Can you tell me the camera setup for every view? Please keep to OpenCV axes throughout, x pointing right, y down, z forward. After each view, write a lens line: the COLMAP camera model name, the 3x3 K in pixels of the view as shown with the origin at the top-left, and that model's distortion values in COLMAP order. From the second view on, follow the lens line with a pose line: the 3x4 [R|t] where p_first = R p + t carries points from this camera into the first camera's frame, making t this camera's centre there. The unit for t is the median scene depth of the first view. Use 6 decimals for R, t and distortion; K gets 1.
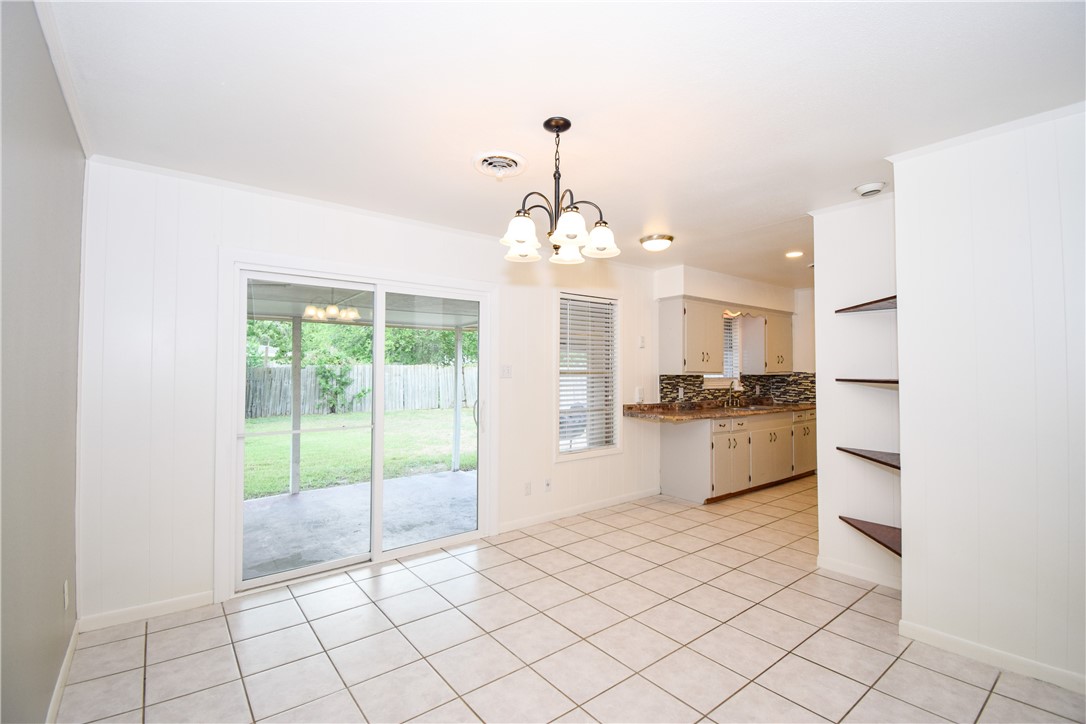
lens RADIAL K [[483.5, 0, 541.7], [0, 483.5, 359.8], [0, 0, 1]] dist [0.002668, -0.018144]
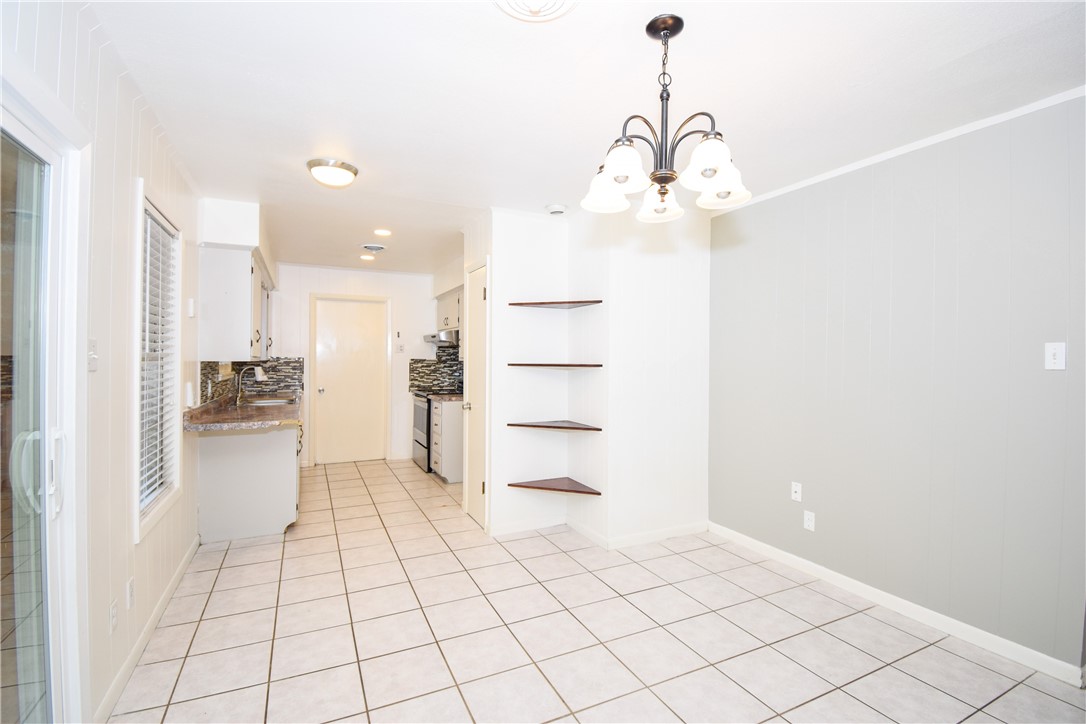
lens RADIAL K [[497.9, 0, 547.5], [0, 497.9, 360.5], [0, 0, 1]] dist [0.002113, -0.000136]
pose [[0.204344, -0.006114, 0.978880, -0.323474], [-0.026605, 0.999576, 0.011797, 0.009834], [-0.978538, -0.028454, 0.204095, 0.427954]]
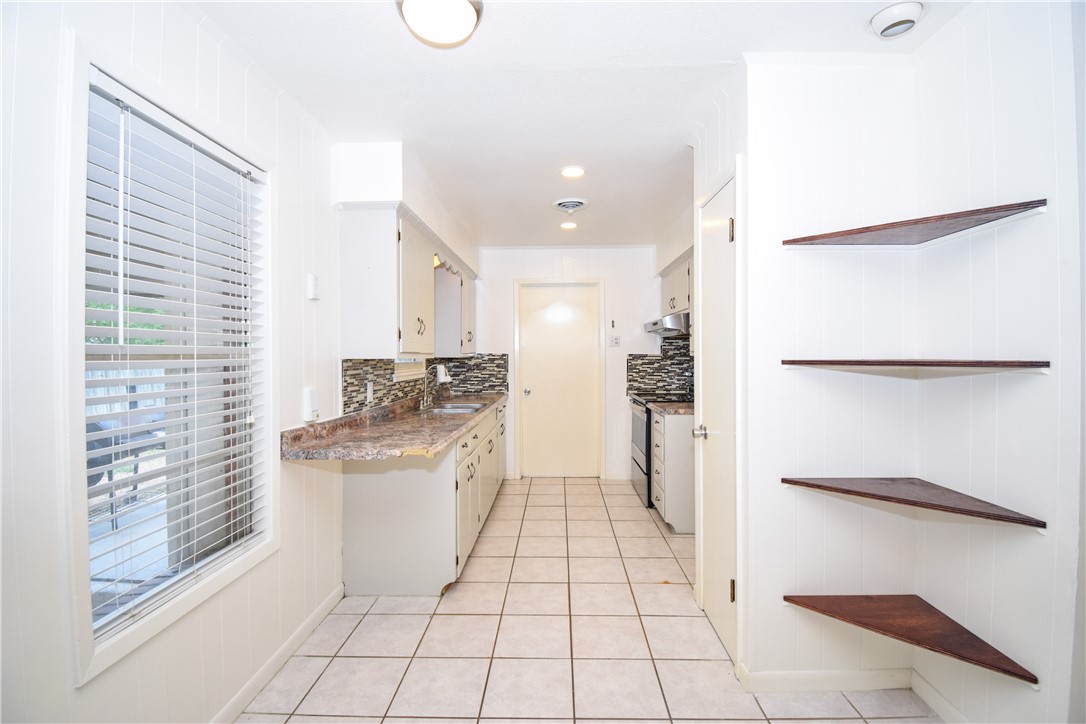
lens RADIAL K [[479.9, 0, 547.9], [0, 479.9, 357.3], [0, 0, 1]] dist [0.013459, 0.000050]
pose [[0.630641, -0.011245, 0.775993, -0.006295], [-0.009973, 0.999695, 0.022591, 0.016260], [-0.776011, -0.021986, 0.630337, 0.543979]]
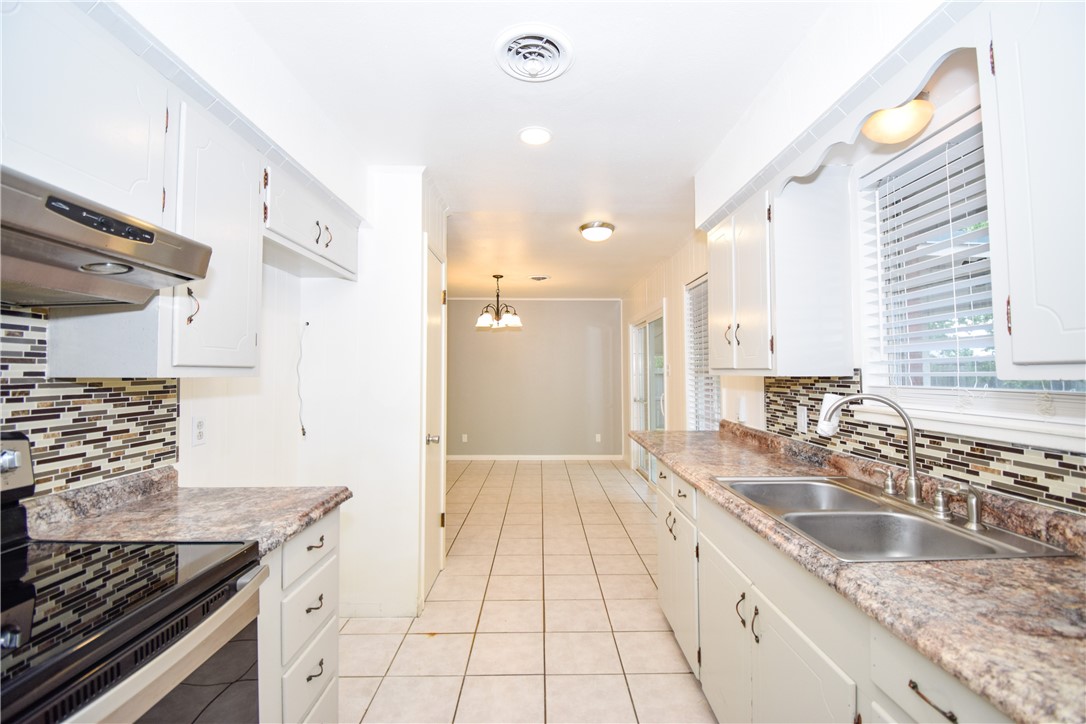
lens RADIAL K [[483.5, 0, 541.7], [0, 483.5, 359.8], [0, 0, 1]] dist [0.002668, -0.018144]
pose [[-0.610345, -0.023249, -0.791795, 0.818821], [0.018529, 0.998877, -0.043612, 0.033844], [0.791919, -0.041290, -0.609228, 1.166409]]
